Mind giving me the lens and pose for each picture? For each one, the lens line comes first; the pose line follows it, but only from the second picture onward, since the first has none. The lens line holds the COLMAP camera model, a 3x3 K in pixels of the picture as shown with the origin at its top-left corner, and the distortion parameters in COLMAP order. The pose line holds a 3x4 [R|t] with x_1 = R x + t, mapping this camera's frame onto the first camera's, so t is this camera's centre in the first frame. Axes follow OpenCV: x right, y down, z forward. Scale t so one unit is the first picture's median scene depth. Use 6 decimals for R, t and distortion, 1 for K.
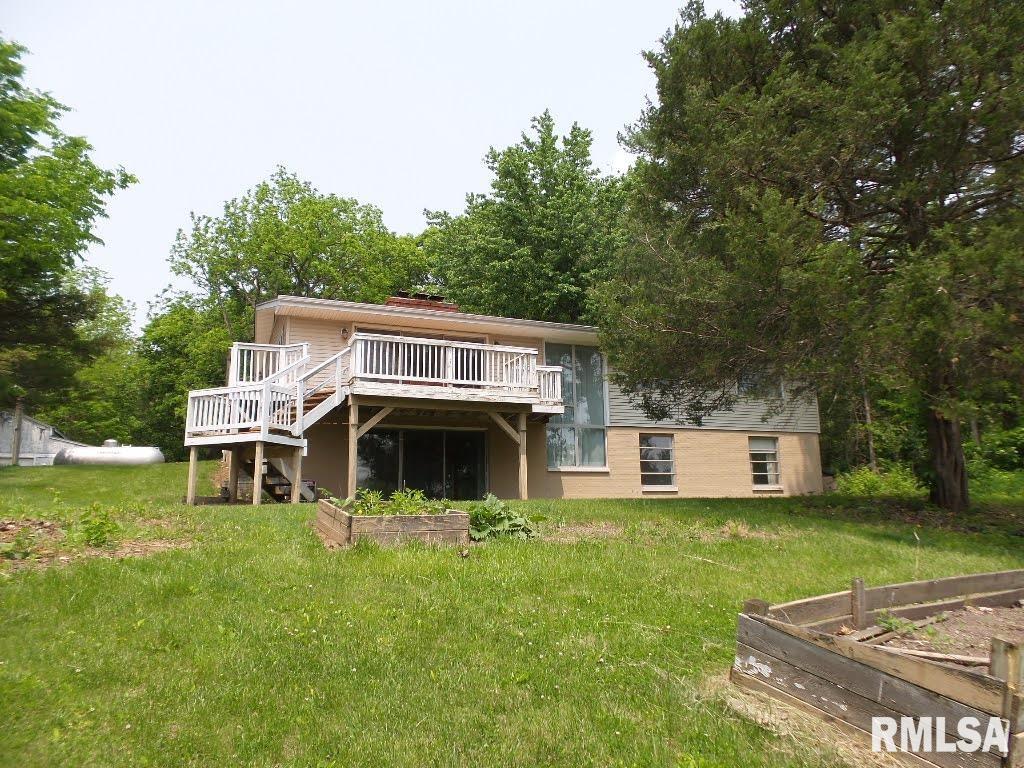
lens RADIAL K [[707.8, 0, 517.1], [0, 707.8, 388.9], [0, 0, 1]] dist [-0.004819, 0.002351]
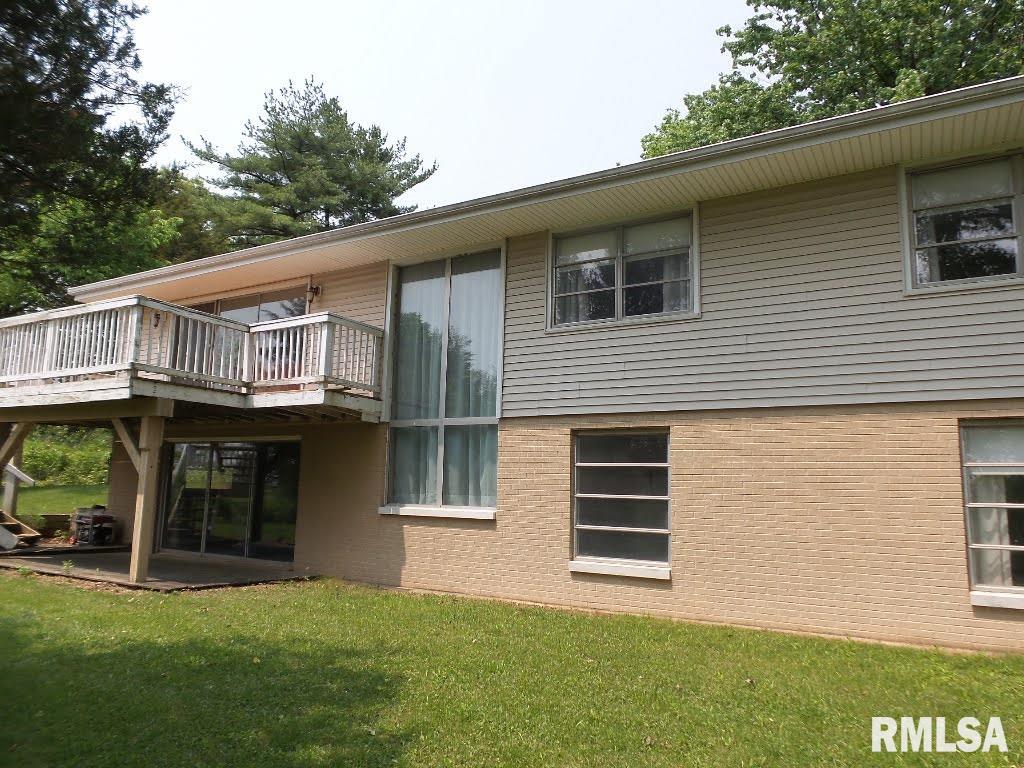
lens RADIAL K [[707.8, 0, 516.5], [0, 707.8, 384.4], [0, 0, 1]] dist [-0.004819, 0.002351]
pose [[0.593271, -0.086602, -0.800331, 0.711699], [0.101521, 0.994308, -0.032336, 0.066369], [0.798576, -0.062066, 0.598686, 1.050696]]
